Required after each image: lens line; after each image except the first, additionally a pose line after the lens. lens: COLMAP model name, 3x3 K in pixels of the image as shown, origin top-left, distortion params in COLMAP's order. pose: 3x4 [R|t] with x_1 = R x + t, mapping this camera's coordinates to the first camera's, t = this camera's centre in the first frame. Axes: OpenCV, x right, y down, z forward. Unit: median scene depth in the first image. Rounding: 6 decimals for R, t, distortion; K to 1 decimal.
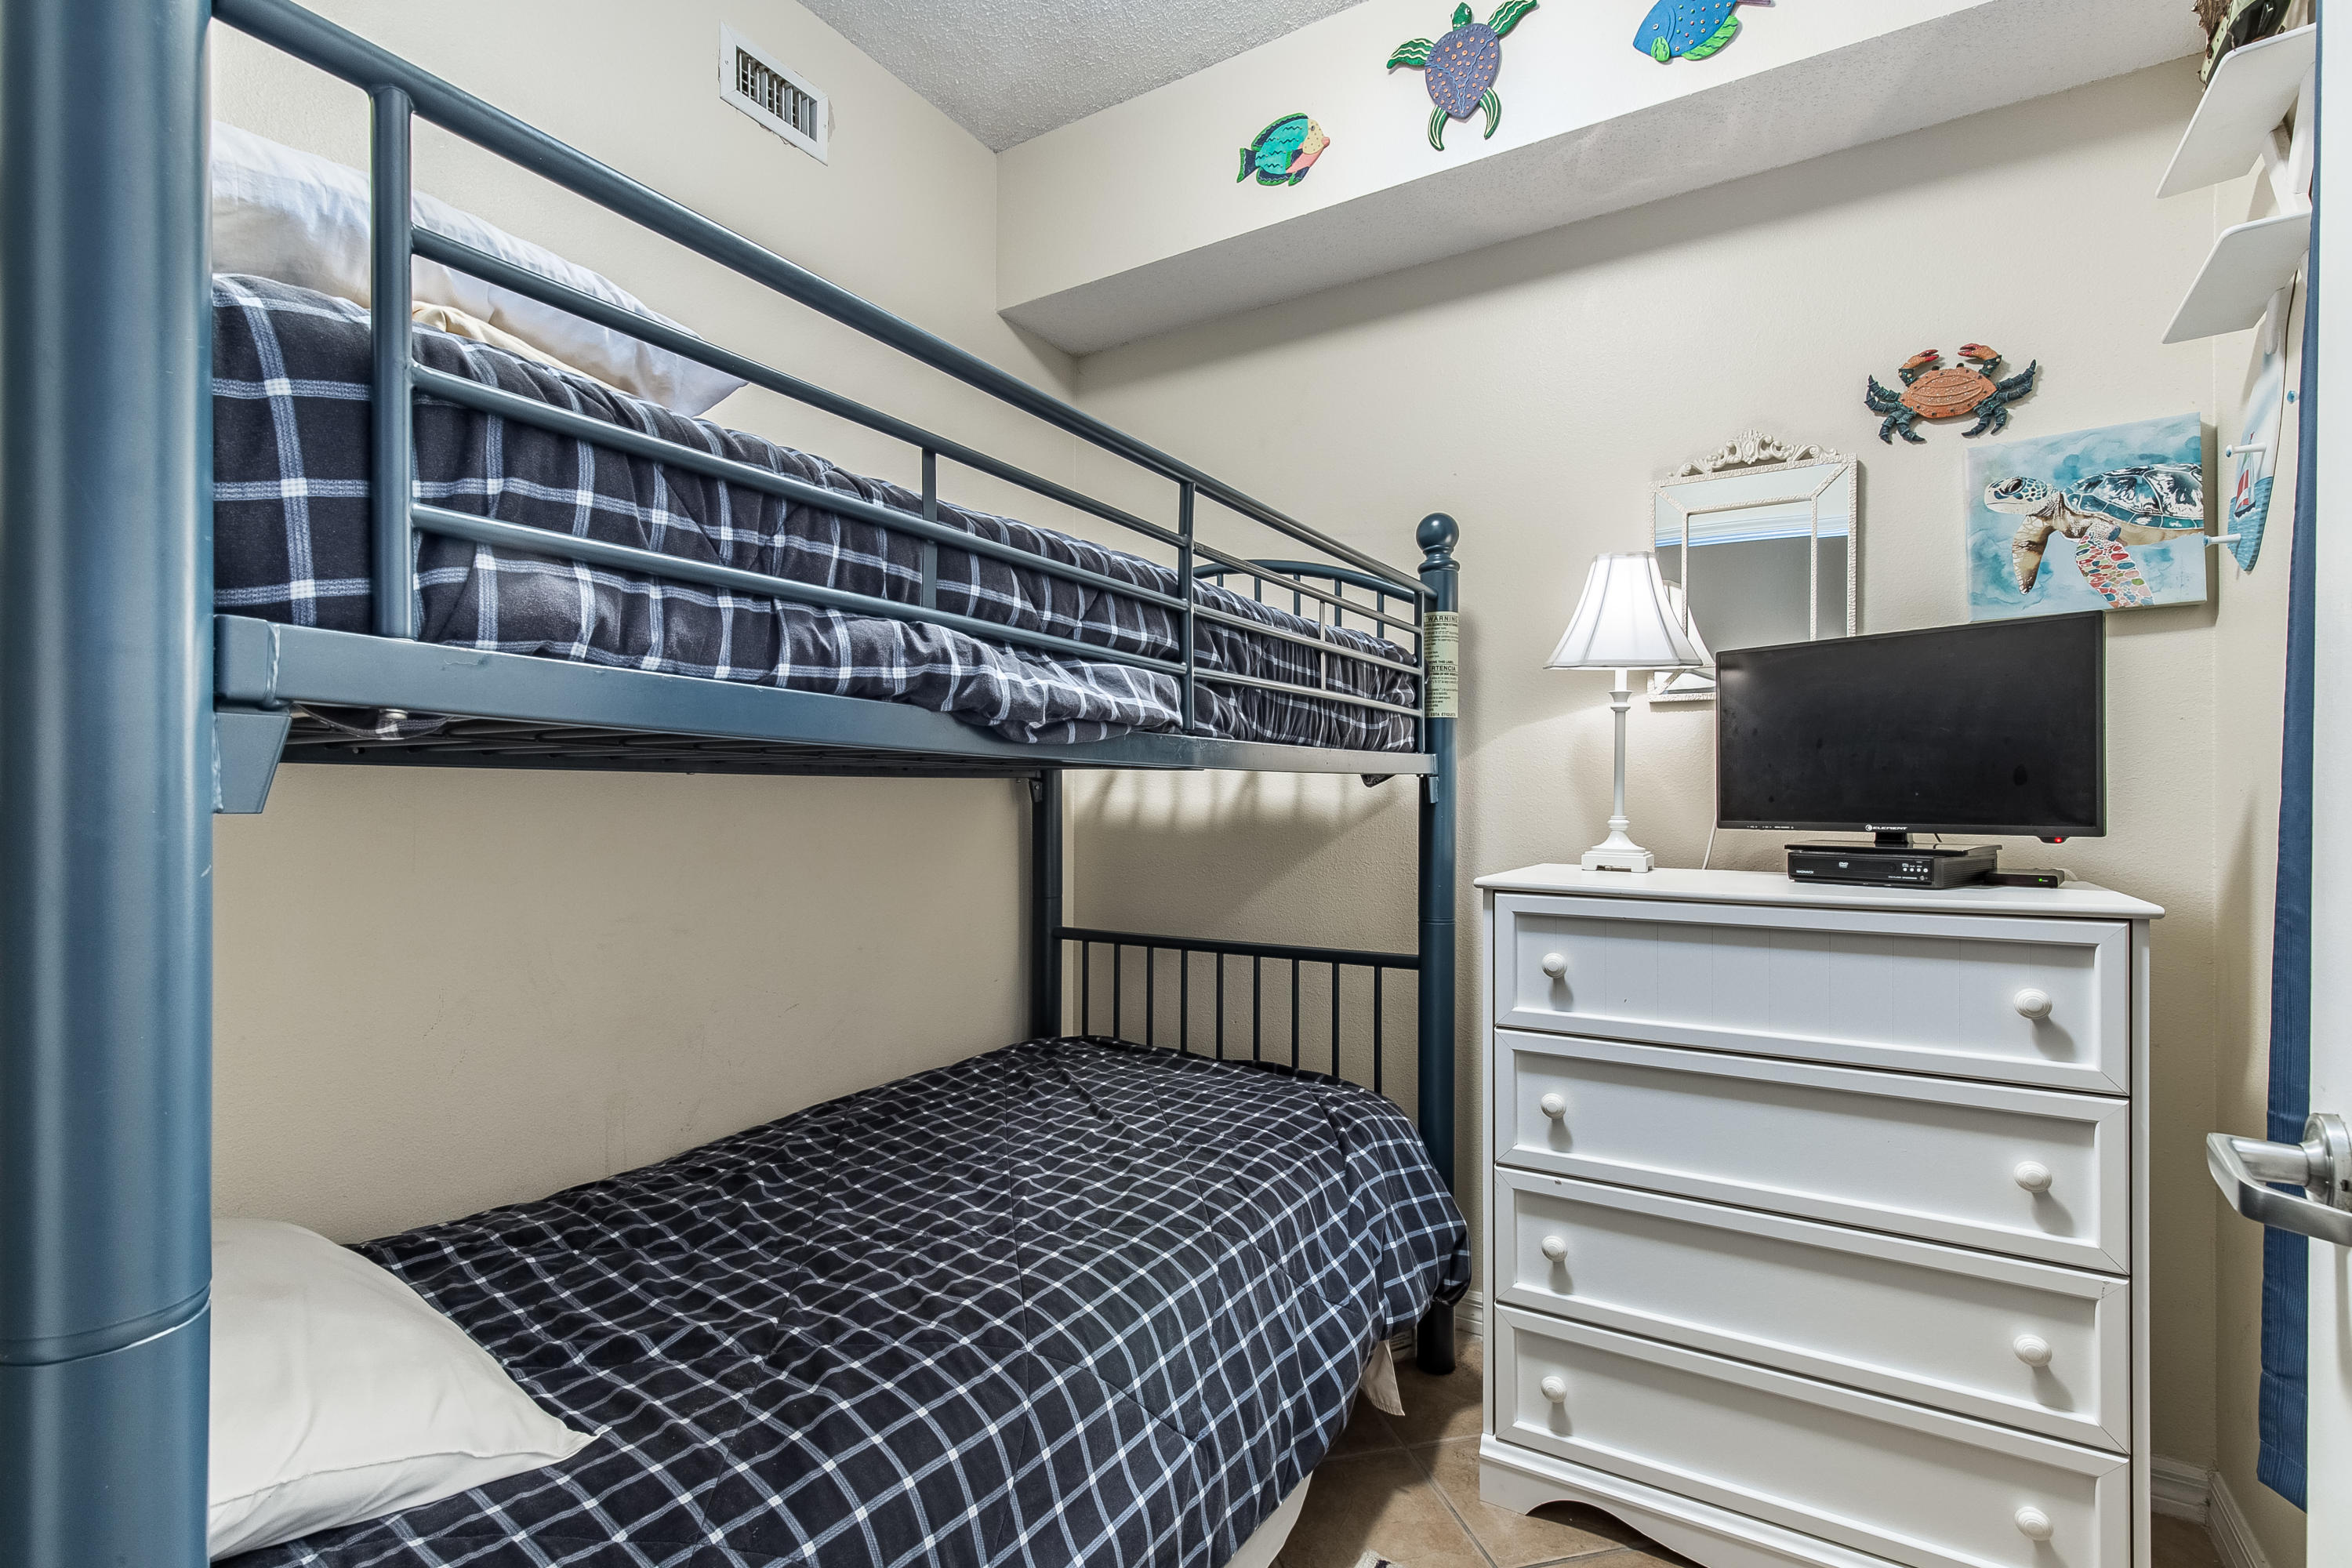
lens RADIAL K [[1148.8, 0, 1176.0], [0, 1148.8, 784.0], [0, 0, 1]] dist [0.001468, -0.000168]
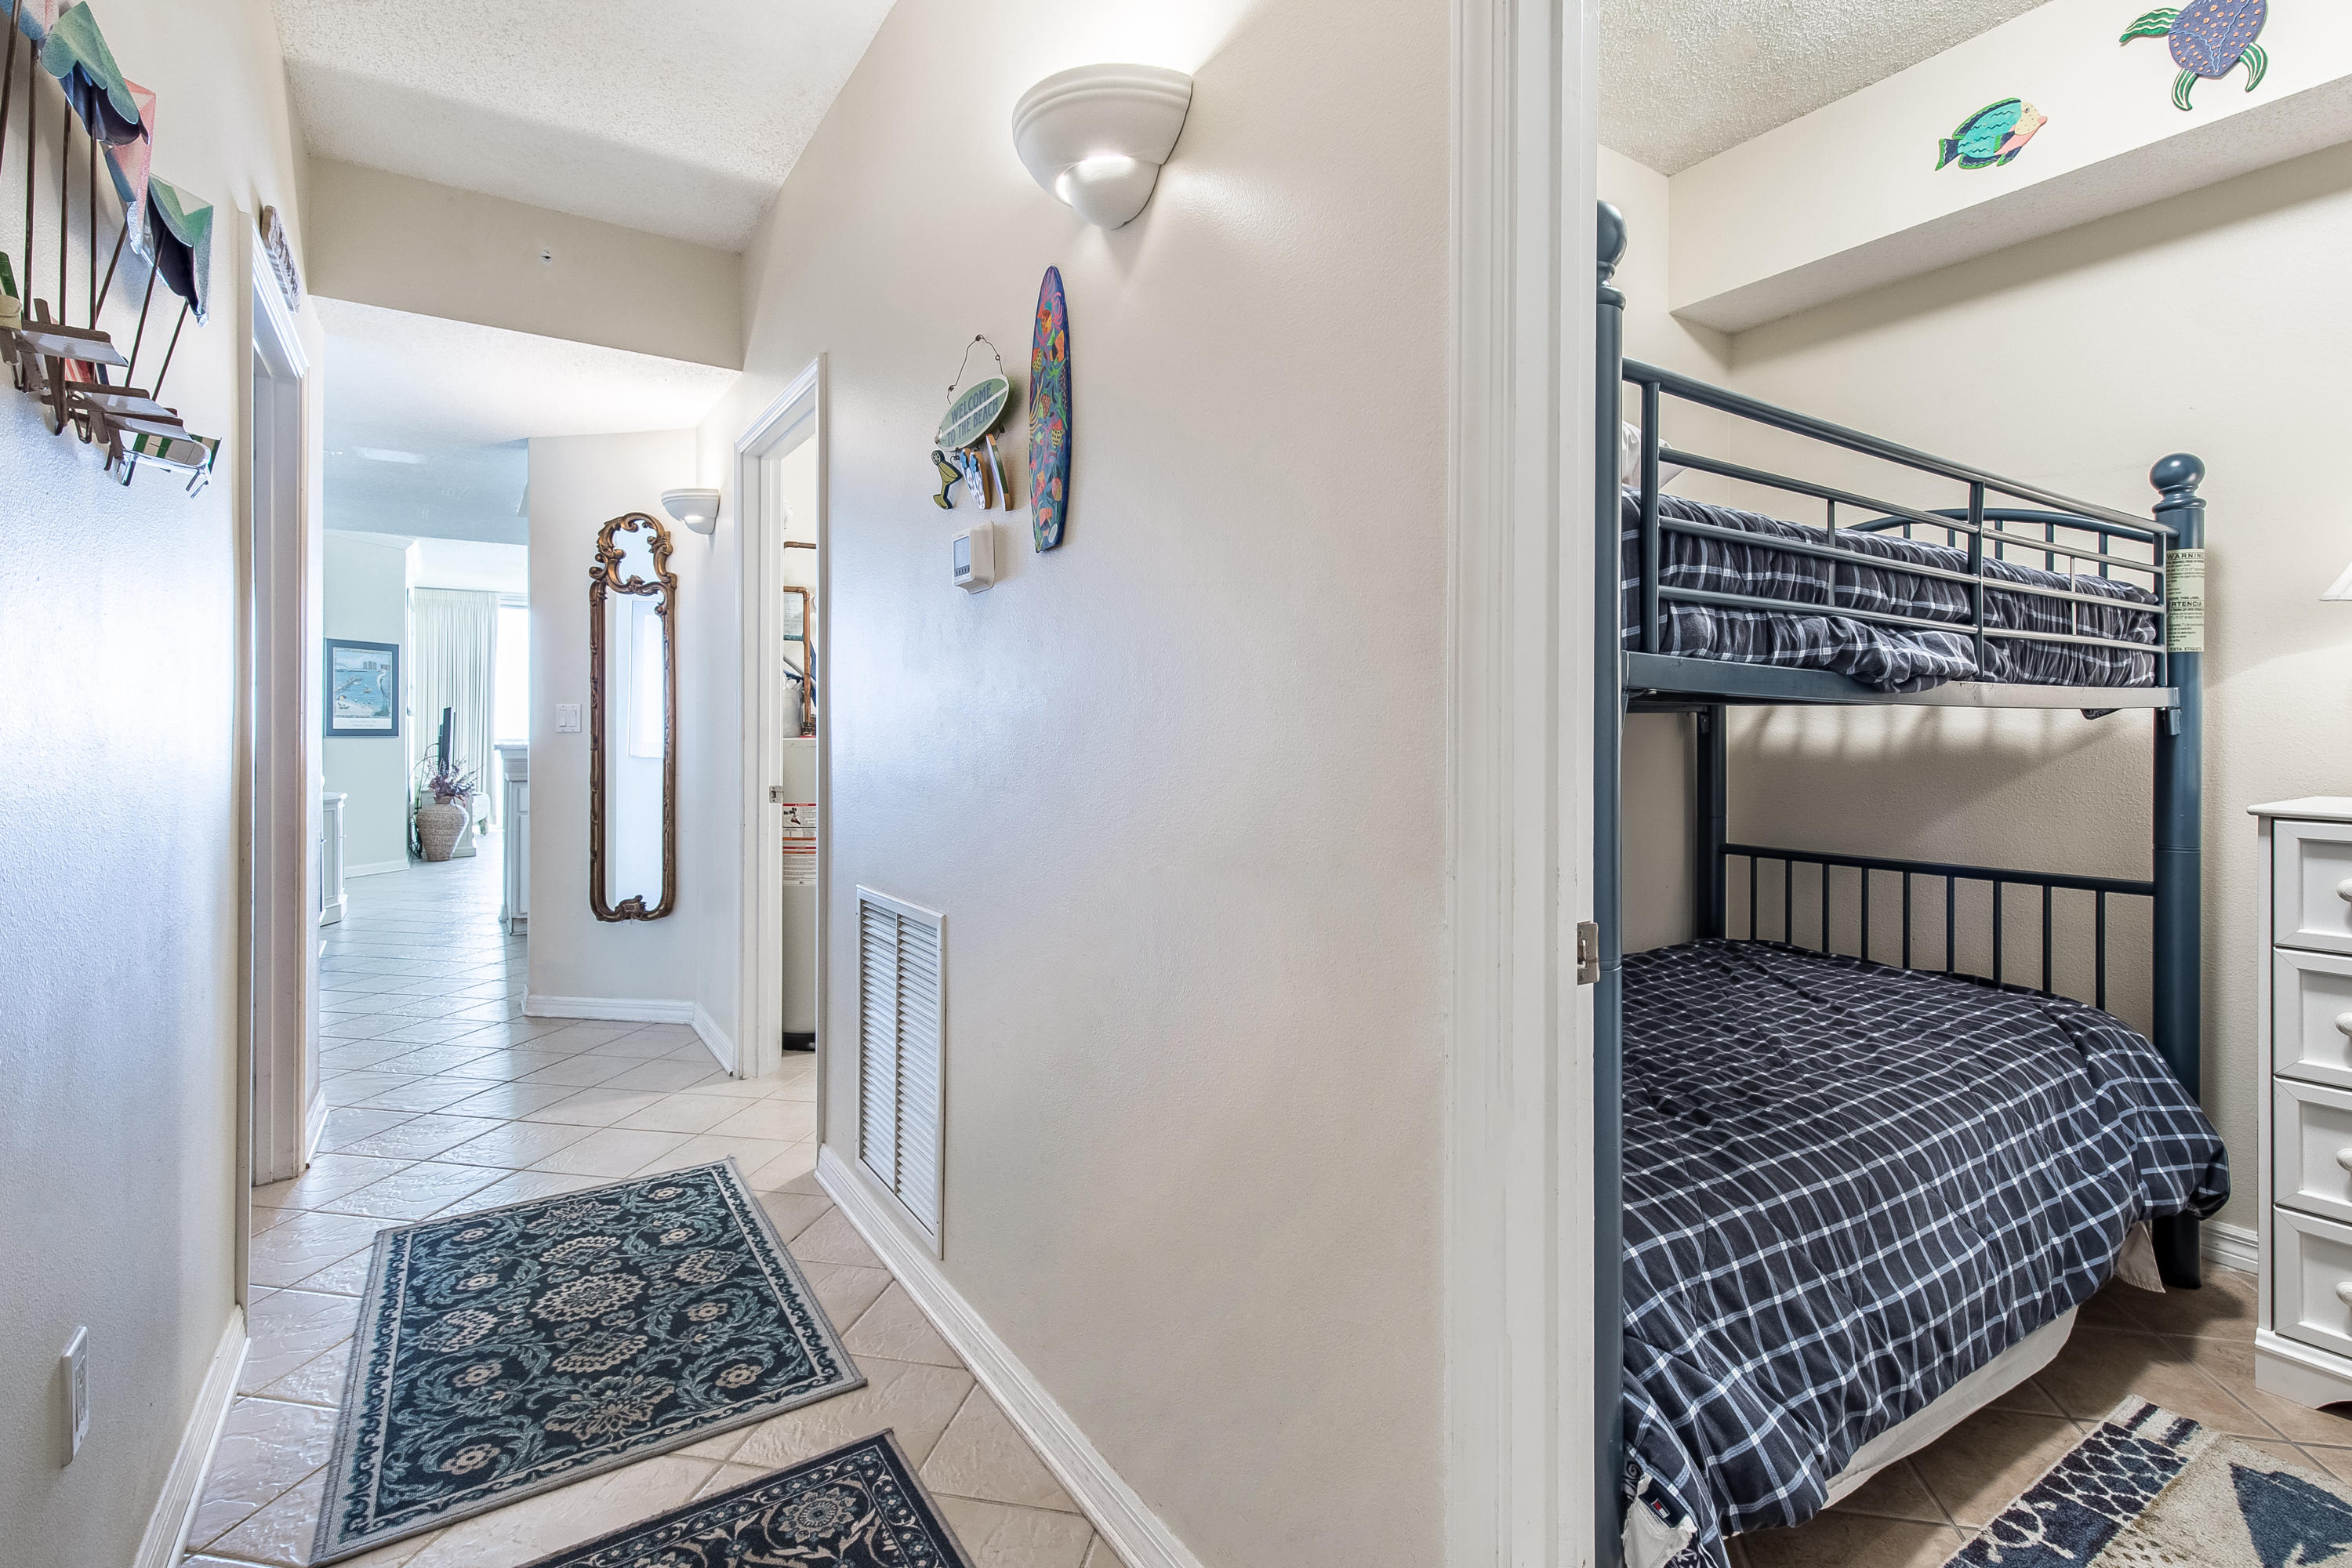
lens RADIAL K [[1101.7, 0, 1173.4], [0, 1101.7, 721.8], [0, 0, 1]] dist [0.000441, -0.000524]
pose [[0.899493, -0.004512, -0.436912, -0.180964], [0.006918, 0.999968, 0.003914, -0.006377], [0.436880, -0.006543, 0.899496, -0.338343]]
